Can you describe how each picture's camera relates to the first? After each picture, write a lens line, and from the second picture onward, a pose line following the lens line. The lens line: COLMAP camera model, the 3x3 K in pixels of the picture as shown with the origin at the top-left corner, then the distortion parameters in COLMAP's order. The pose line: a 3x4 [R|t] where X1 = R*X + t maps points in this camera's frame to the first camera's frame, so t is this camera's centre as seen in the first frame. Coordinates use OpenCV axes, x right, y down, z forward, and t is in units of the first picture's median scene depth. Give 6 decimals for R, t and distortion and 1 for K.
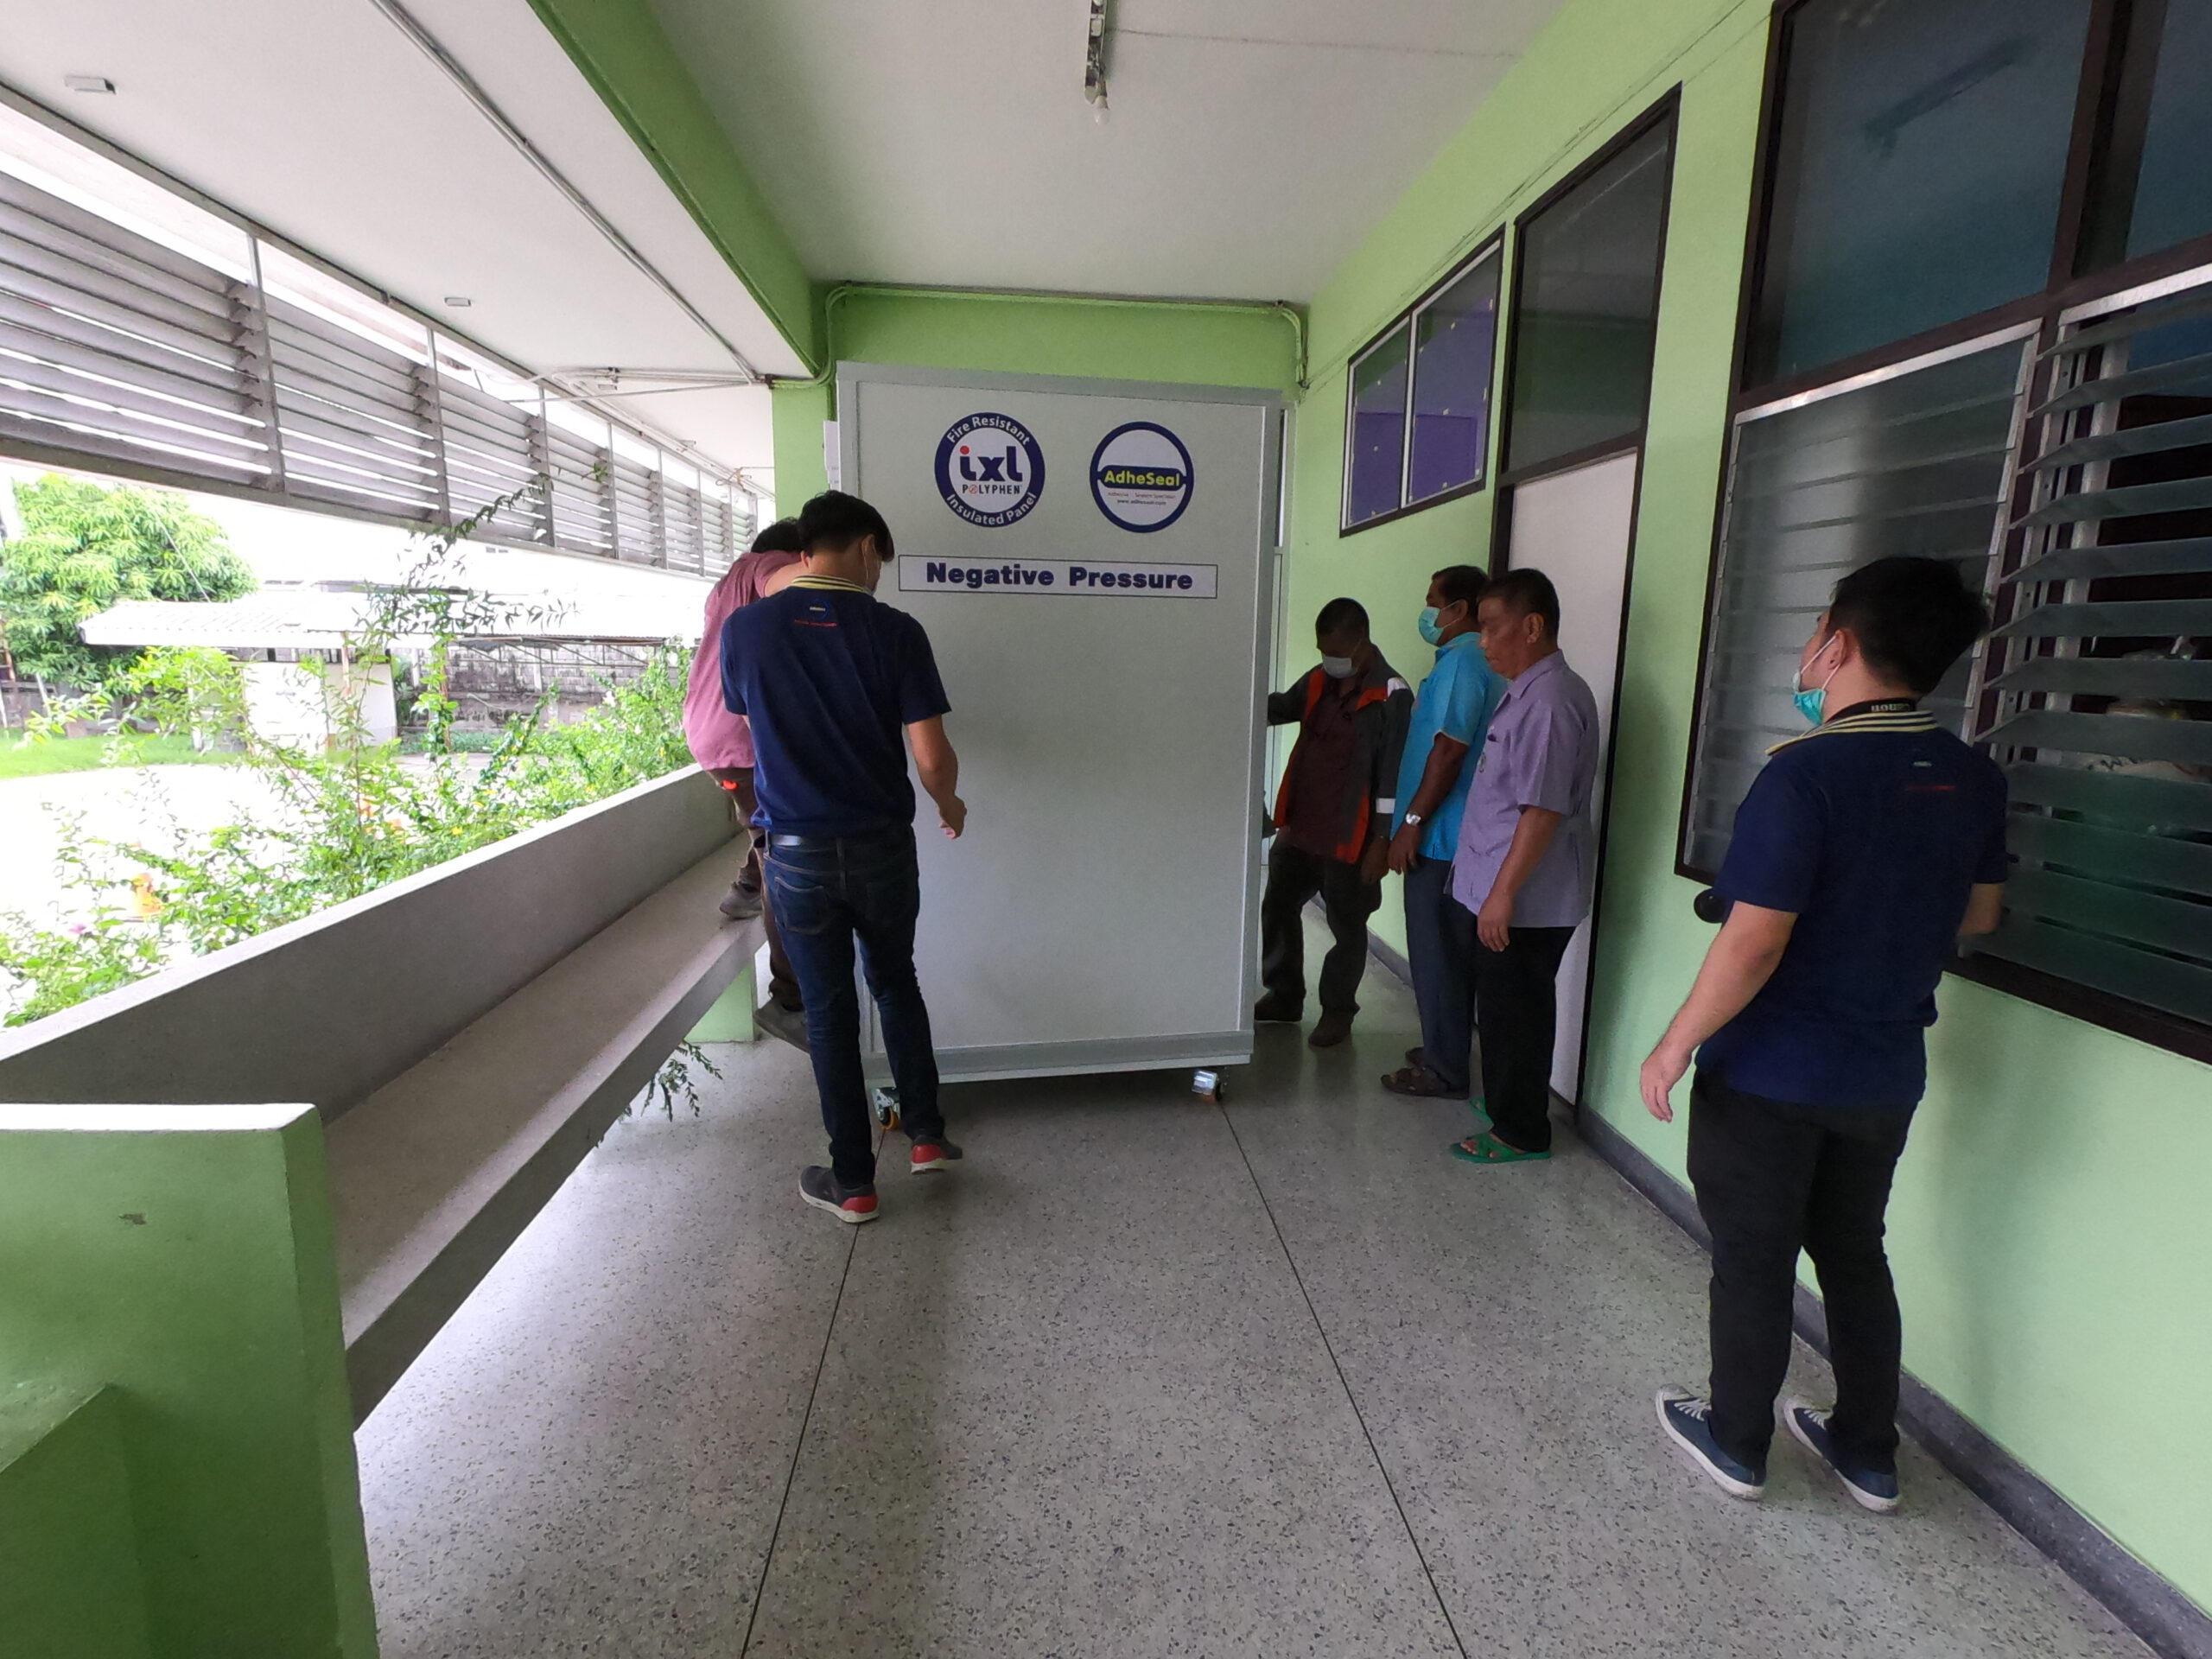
lens RADIAL K [[1064.5, 0, 1102.6], [0, 1064.5, 825.9], [0, 0, 1]] dist [-0.009888, 0.001479]
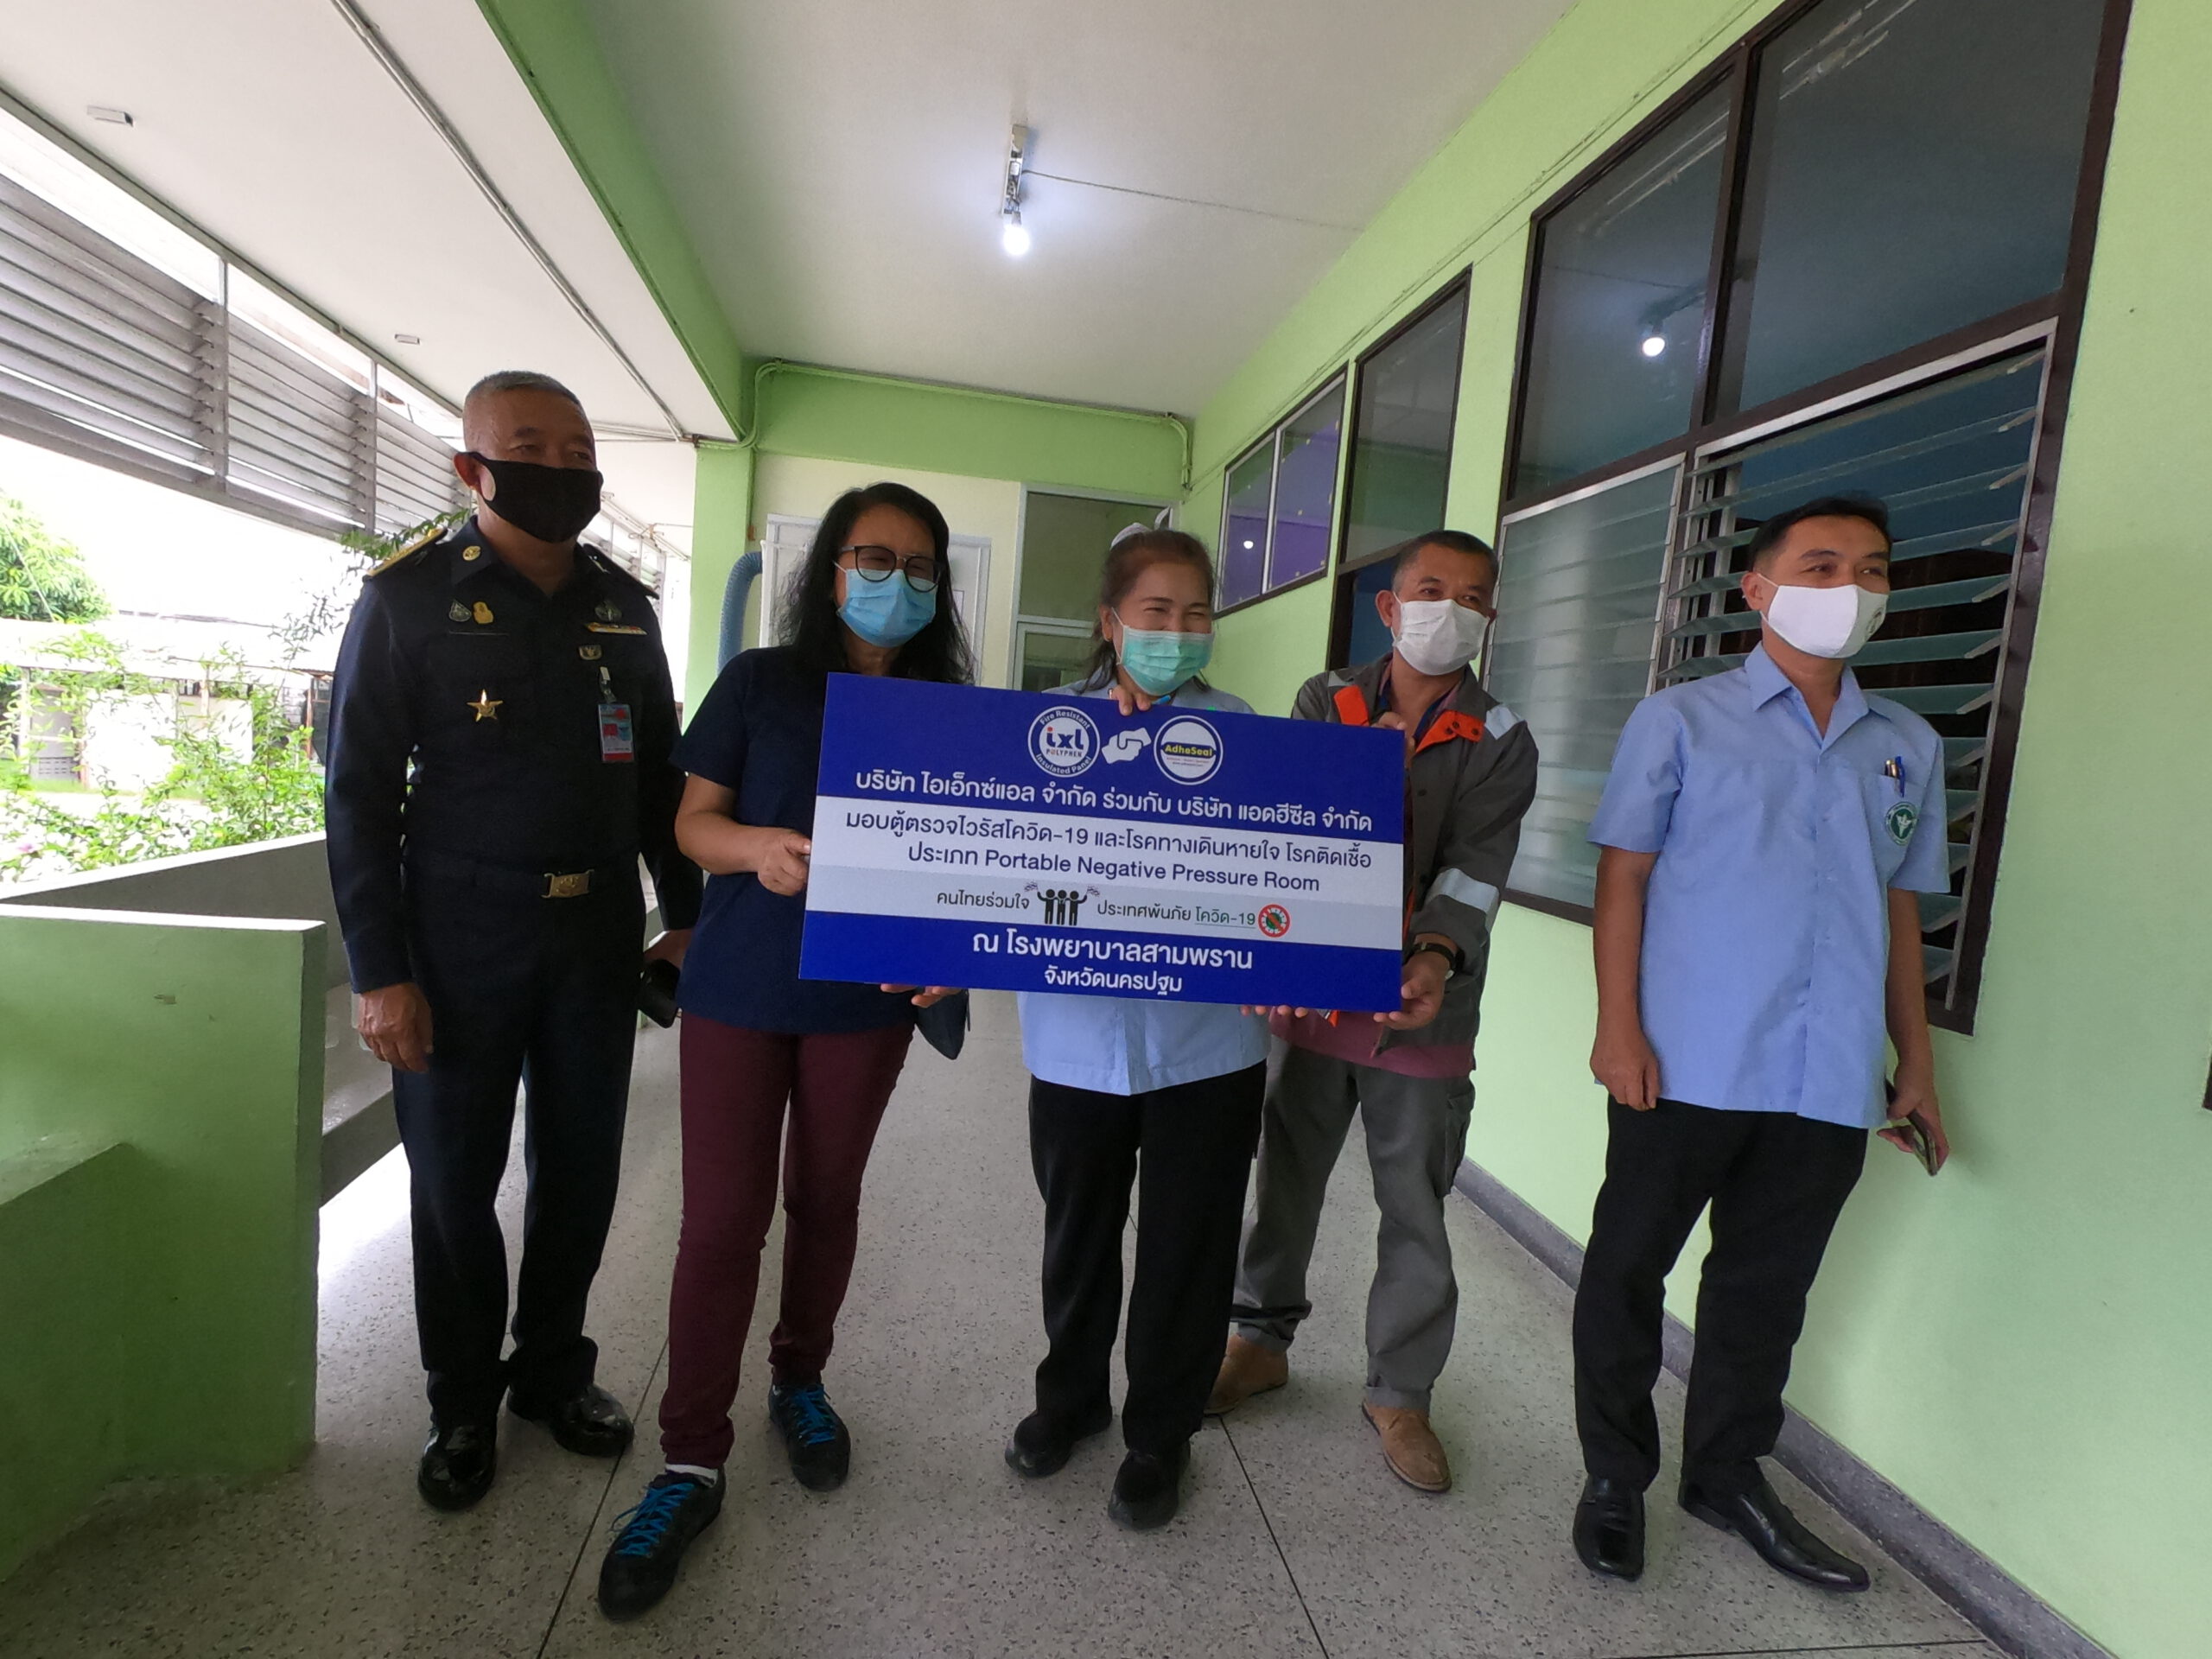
lens RADIAL K [[1064.5, 0, 1091.8], [0, 1064.5, 824.0], [0, 0, 1]] dist [-0.009888, 0.001479]
pose [[0.994035, 0.057151, 0.092890, 0.007246], [-0.048616, 0.994601, -0.091682, 0.055595], [-0.097628, 0.086619, 0.991446, -0.084468]]
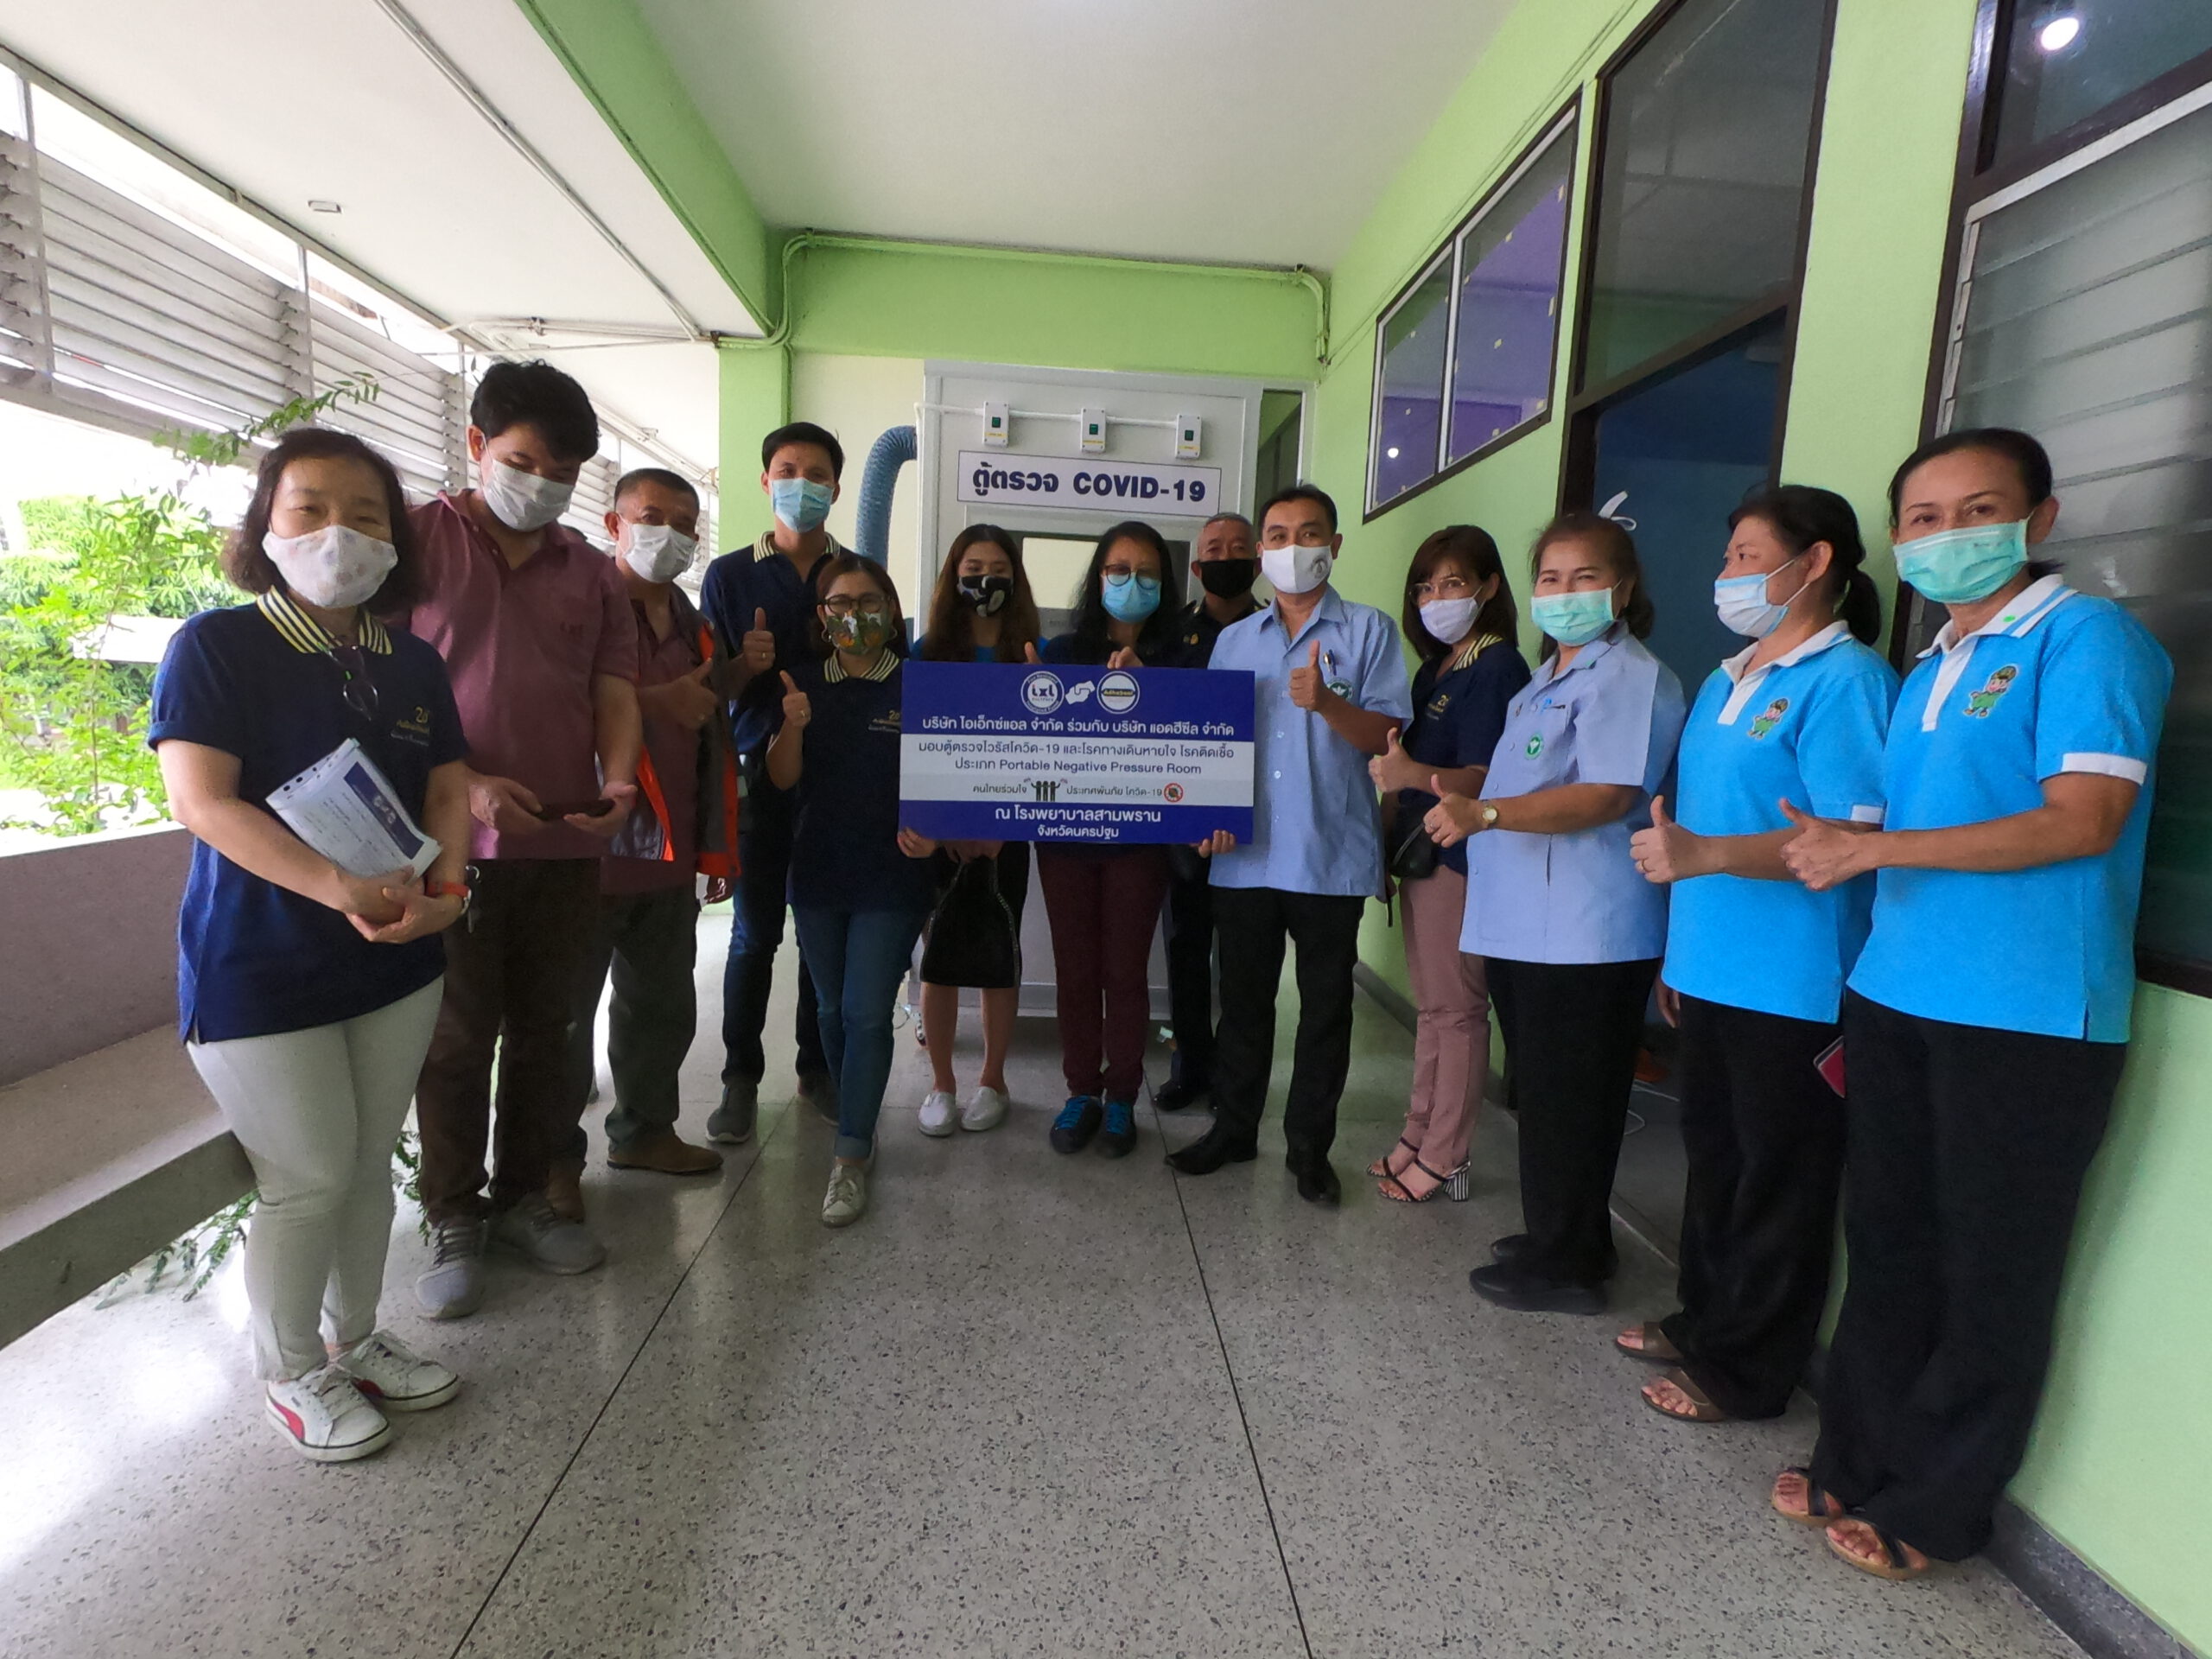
lens RADIAL K [[1064.5, 0, 1115.9], [0, 1064.5, 839.2], [0, 0, 1]] dist [-0.009888, 0.001479]
pose [[0.999560, 0.029602, -0.001596, 0.037979], [-0.029642, 0.998784, -0.039394, 0.023242], [0.000428, 0.039424, 0.999222, 0.174107]]
